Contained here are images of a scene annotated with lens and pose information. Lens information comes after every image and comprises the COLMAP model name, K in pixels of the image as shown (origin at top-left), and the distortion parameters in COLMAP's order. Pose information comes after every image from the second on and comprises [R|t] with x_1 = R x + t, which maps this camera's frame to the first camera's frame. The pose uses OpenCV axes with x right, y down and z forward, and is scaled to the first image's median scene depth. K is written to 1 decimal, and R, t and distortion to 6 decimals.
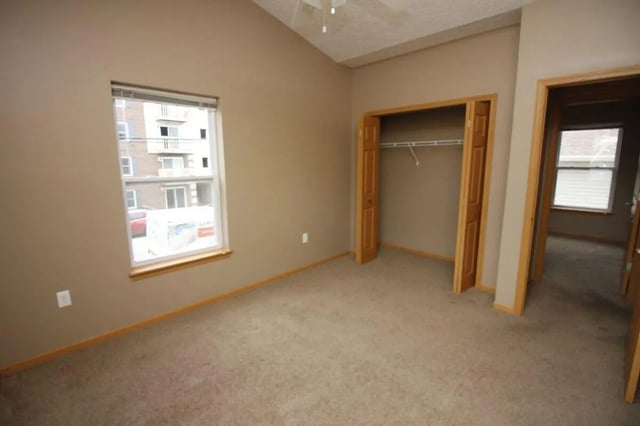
lens RADIAL K [[287.4, 0, 316.7], [0, 287.4, 209.2], [0, 0, 1]] dist [0.019998, 0.000071]
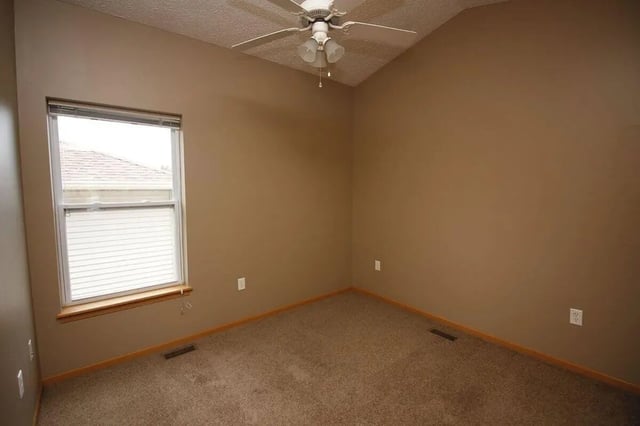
lens RADIAL K [[287.4, 0, 316.7], [0, 287.4, 209.2], [0, 0, 1]] dist [0.019998, 0.000071]
pose [[0.993745, 0.013762, -0.110819, 0.179855], [-0.022744, 0.996519, -0.080206, -0.031524], [0.109330, 0.082225, 0.990599, 0.173944]]
